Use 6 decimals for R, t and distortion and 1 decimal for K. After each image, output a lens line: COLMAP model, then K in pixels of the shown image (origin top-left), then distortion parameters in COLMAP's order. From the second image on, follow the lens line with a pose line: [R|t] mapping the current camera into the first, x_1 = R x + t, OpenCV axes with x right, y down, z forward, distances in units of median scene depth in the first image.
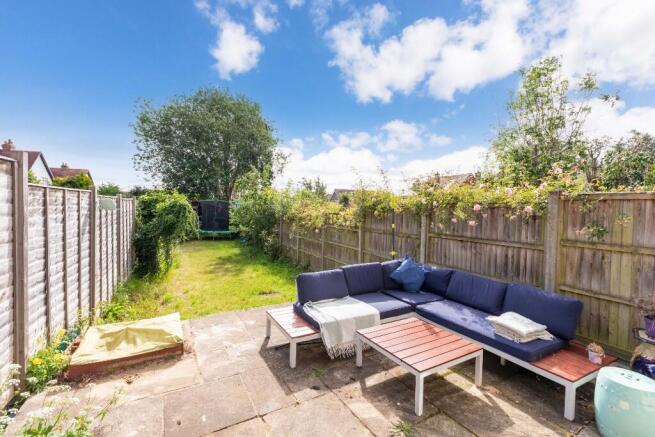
lens RADIAL K [[285.5, 0, 325.9], [0, 285.5, 221.6], [0, 0, 1]] dist [0.001170, 0.000075]
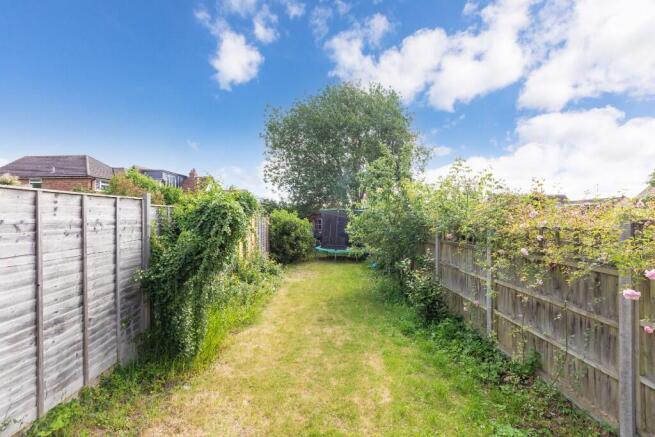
lens RADIAL K [[285.5, 0, 325.4], [0, 285.5, 221.7], [0, 0, 1]] dist [0.001170, 0.000075]
pose [[0.892590, -0.023468, -0.450259, -0.092913], [0.006037, 0.999177, -0.040111, -0.013160], [0.450830, 0.033085, 0.891997, 0.388789]]
